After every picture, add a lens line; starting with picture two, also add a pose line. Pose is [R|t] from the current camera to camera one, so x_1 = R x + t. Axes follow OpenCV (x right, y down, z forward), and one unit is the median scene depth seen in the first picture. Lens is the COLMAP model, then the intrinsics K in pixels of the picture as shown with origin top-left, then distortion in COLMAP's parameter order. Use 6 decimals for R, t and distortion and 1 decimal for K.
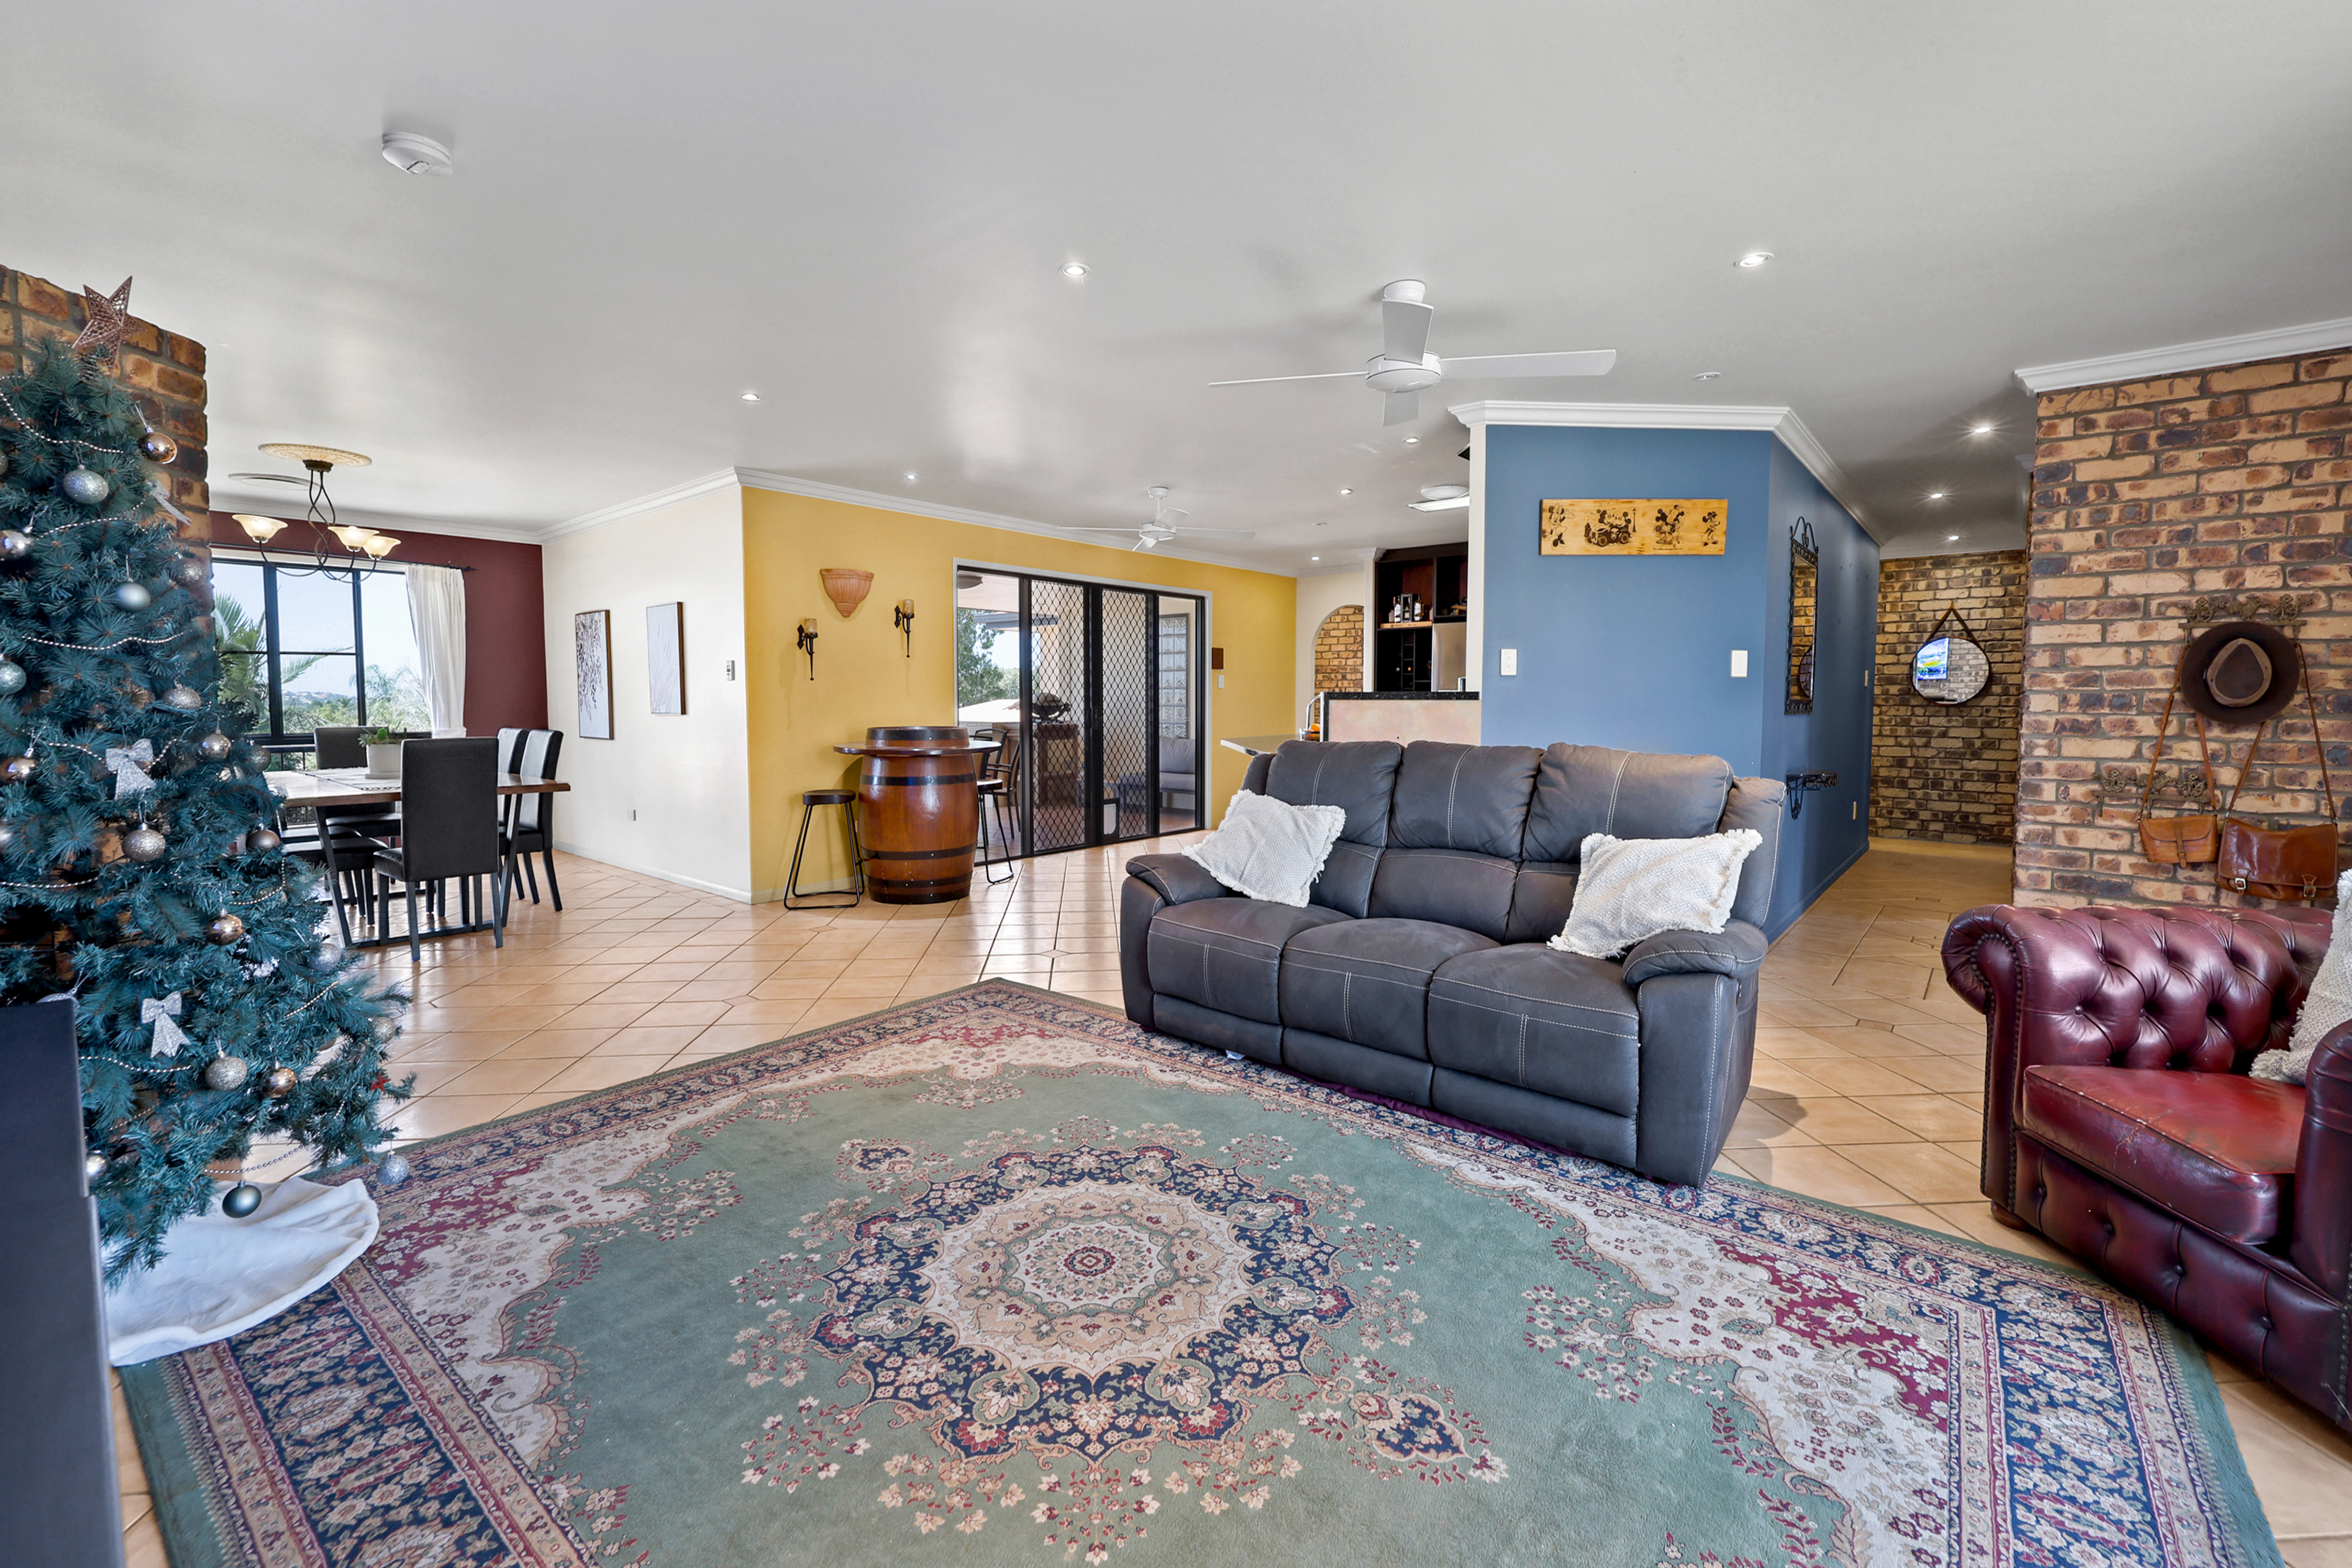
lens RADIAL K [[955.0, 0, 1217.5], [0, 955.0, 744.7], [0, 0, 1]] dist [0.001973, 0.000265]
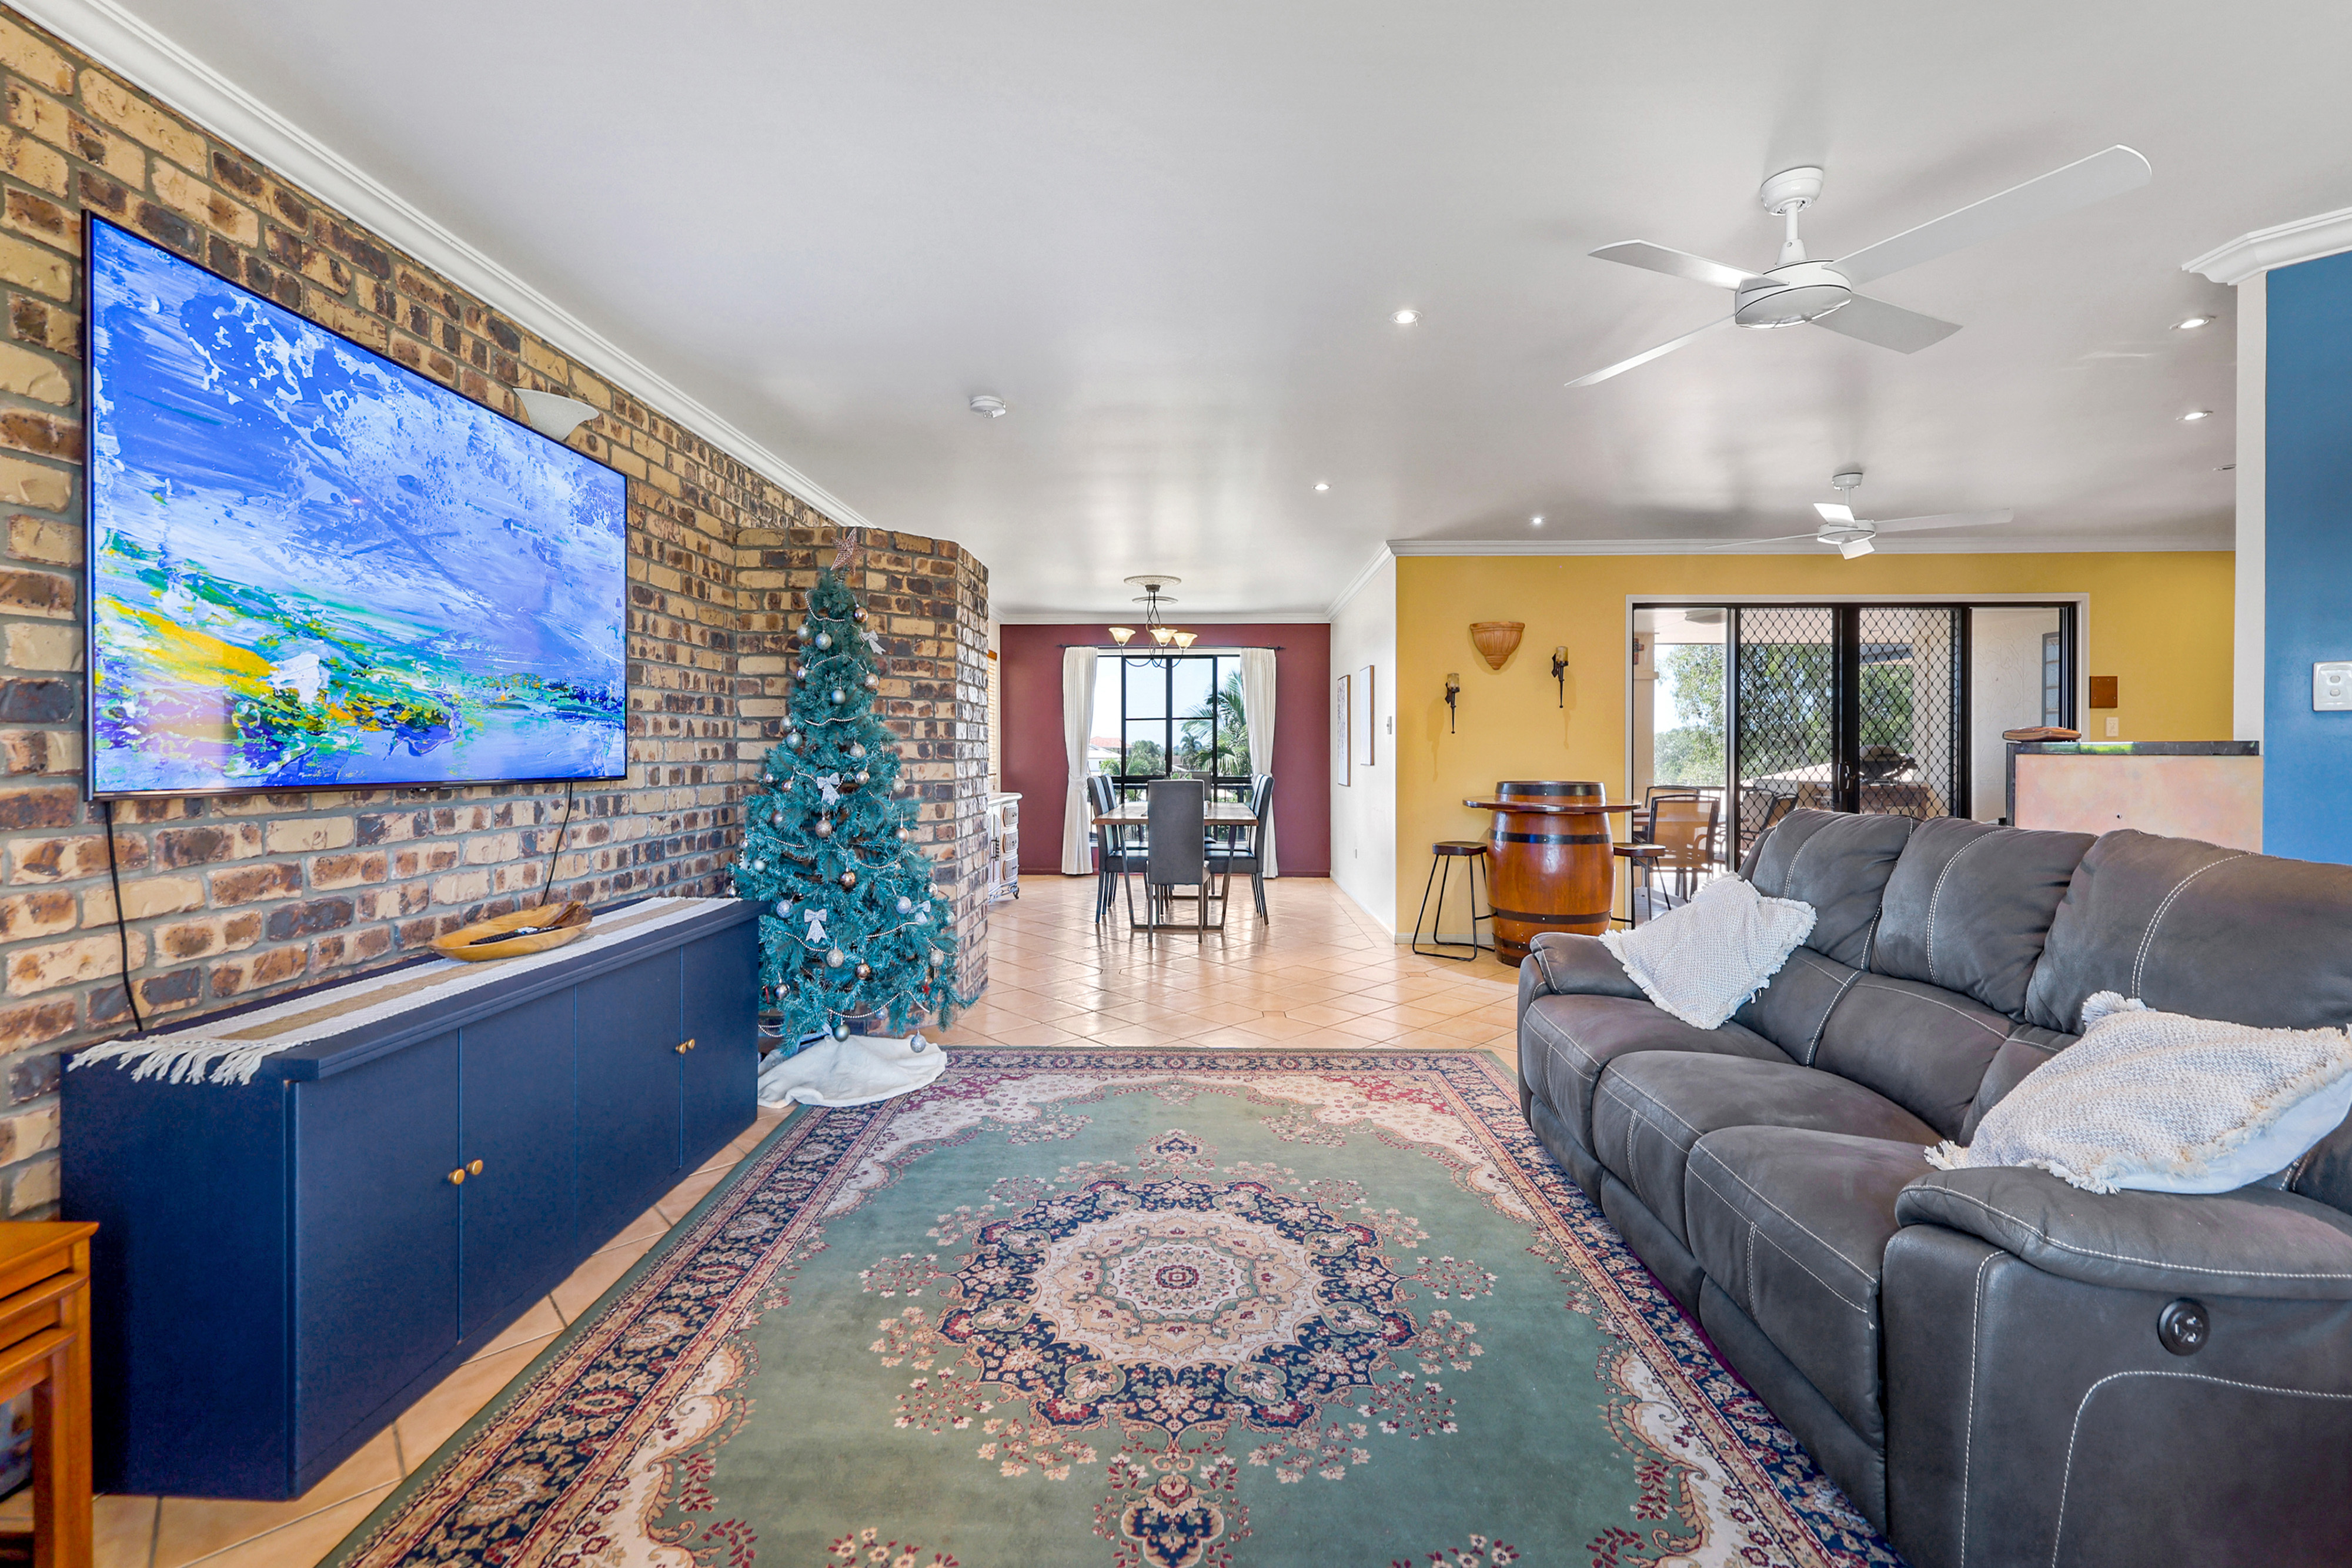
lens RADIAL K [[1054.4, 0, 1215.6], [0, 1054.4, 747.8], [0, 0, 1]] dist [0.001762, 0.000529]
pose [[0.608991, -0.001400, -0.793176, 0.370048], [-0.039908, 0.998678, -0.032403, -0.006306], [0.792172, 0.051387, 0.608130, 0.127321]]
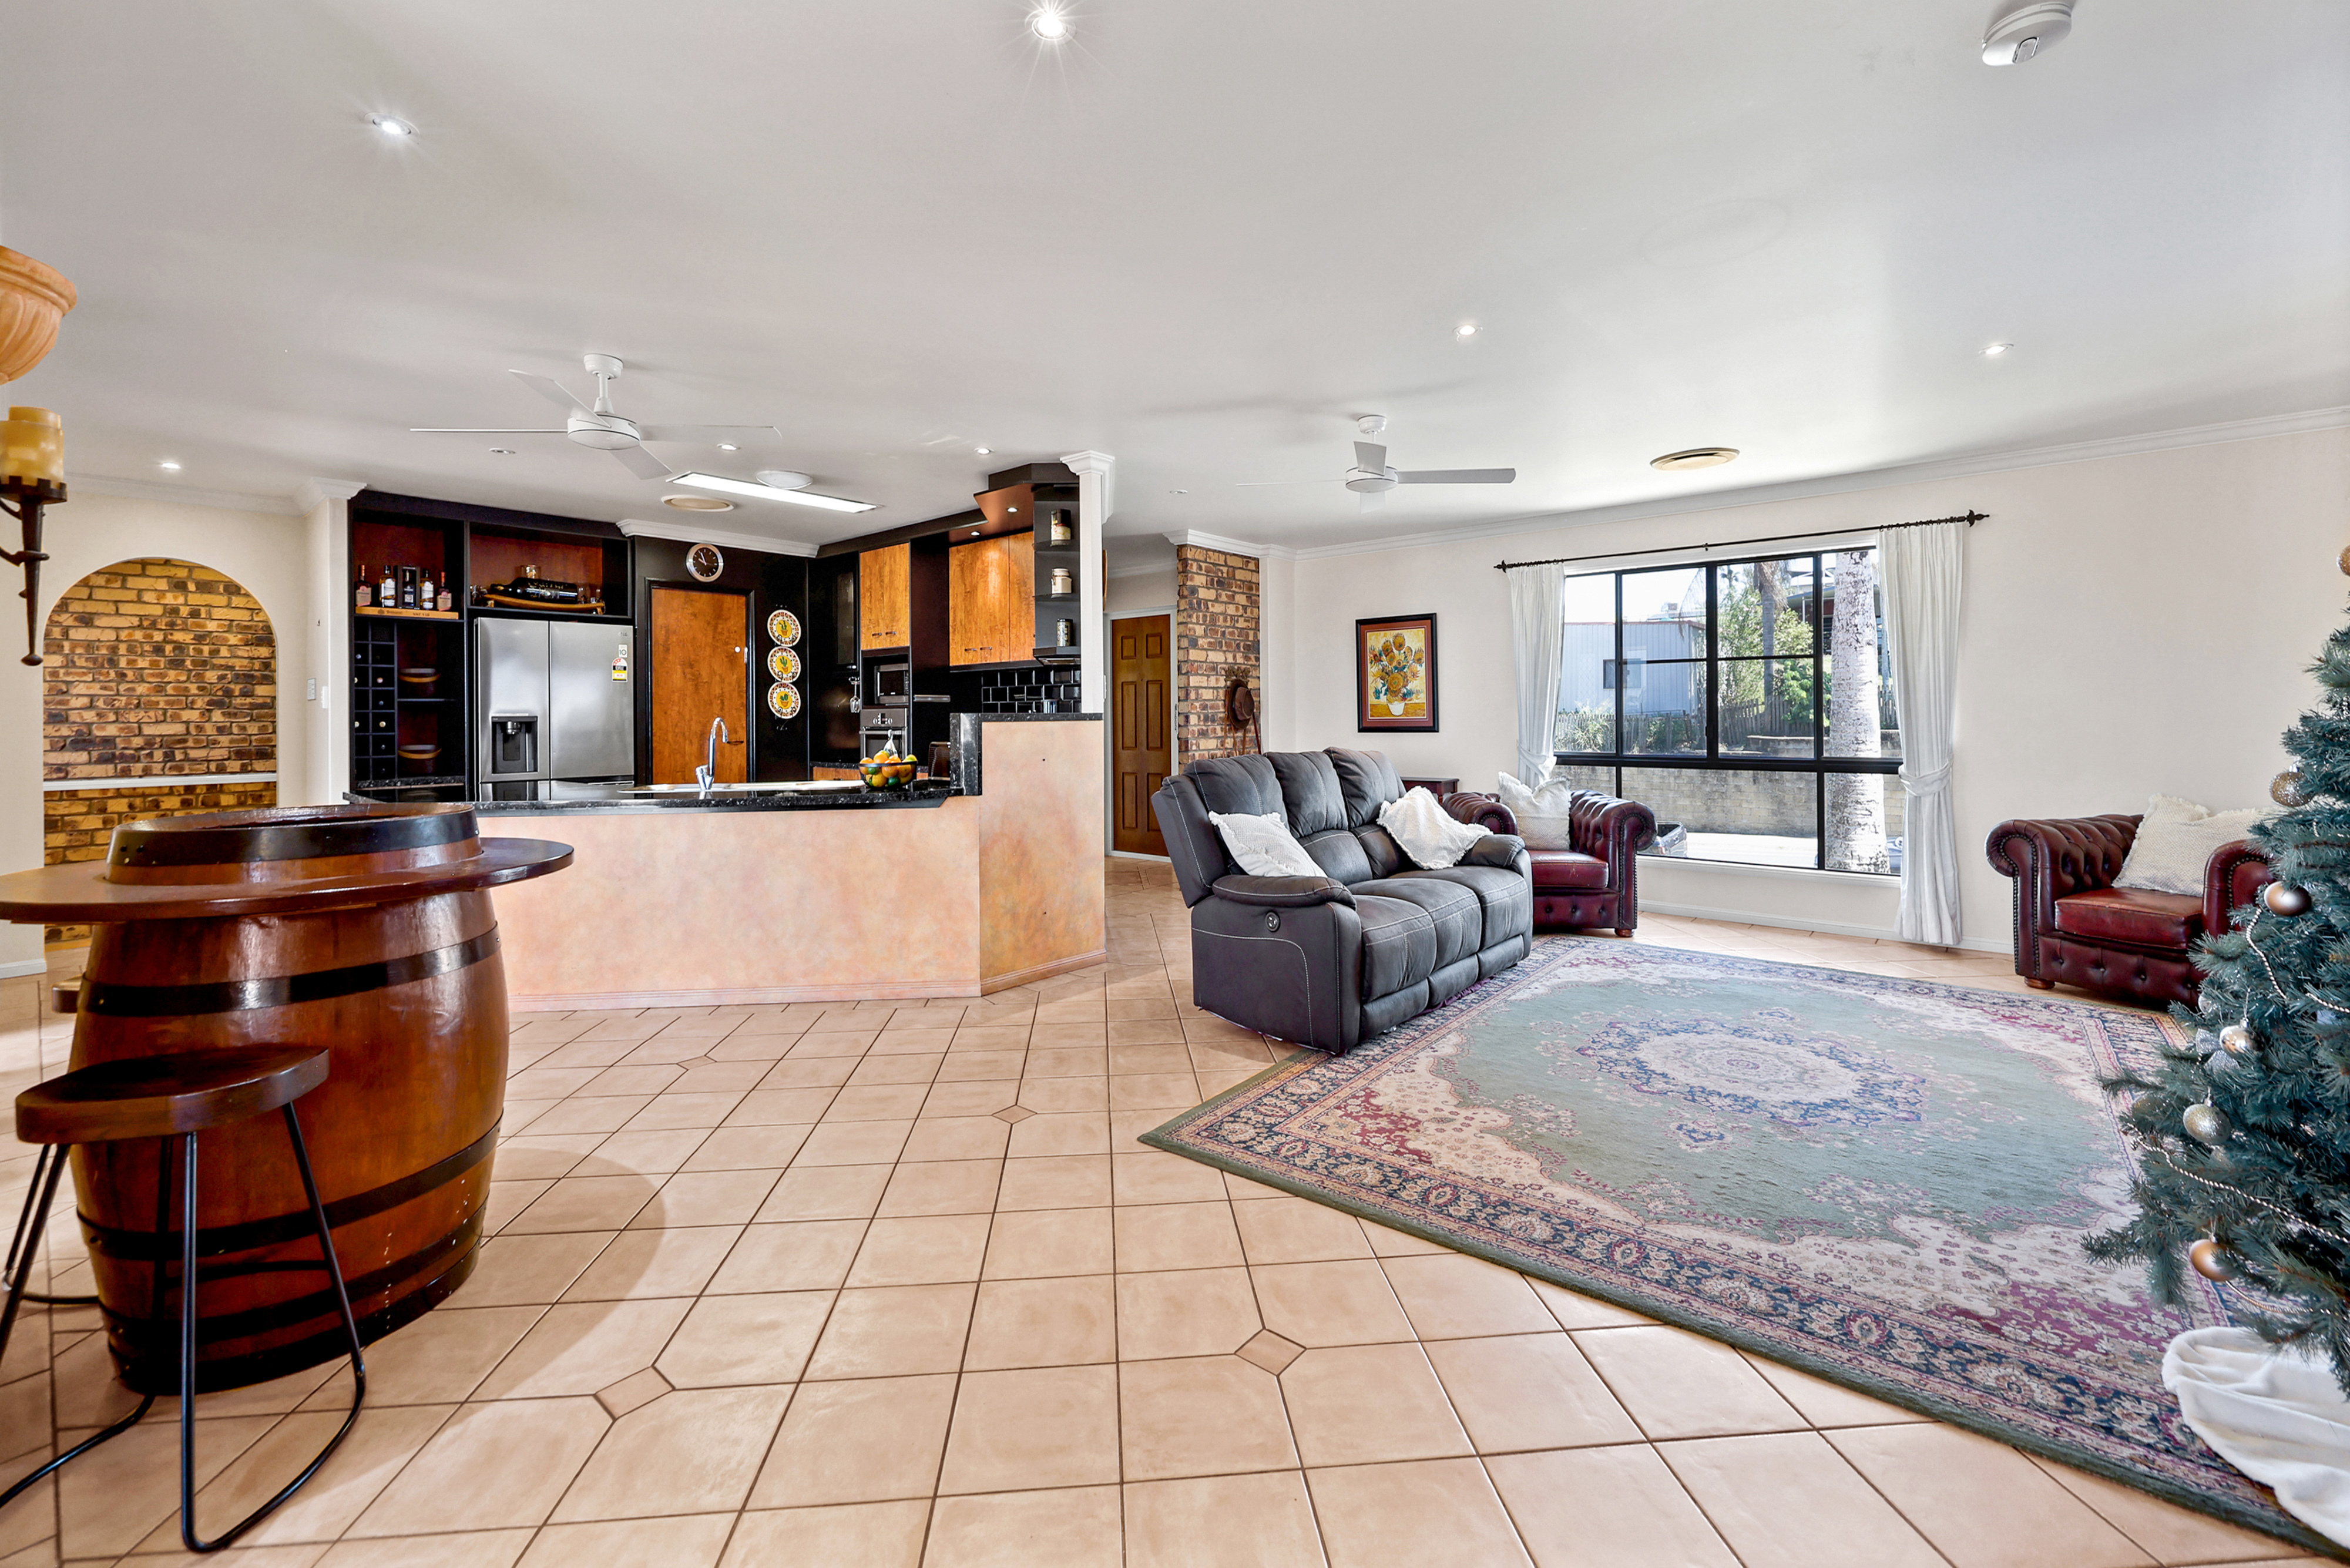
lens RADIAL K [[945.5, 0, 1210.1], [0, 945.5, 706.8], [0, 0, 1]] dist [0.006635, -0.000259]
pose [[0.044943, 0.008209, 0.998956, -0.779849], [0.060310, 0.998120, -0.010916, -0.040544], [-0.997167, 0.060738, 0.044363, 0.791365]]
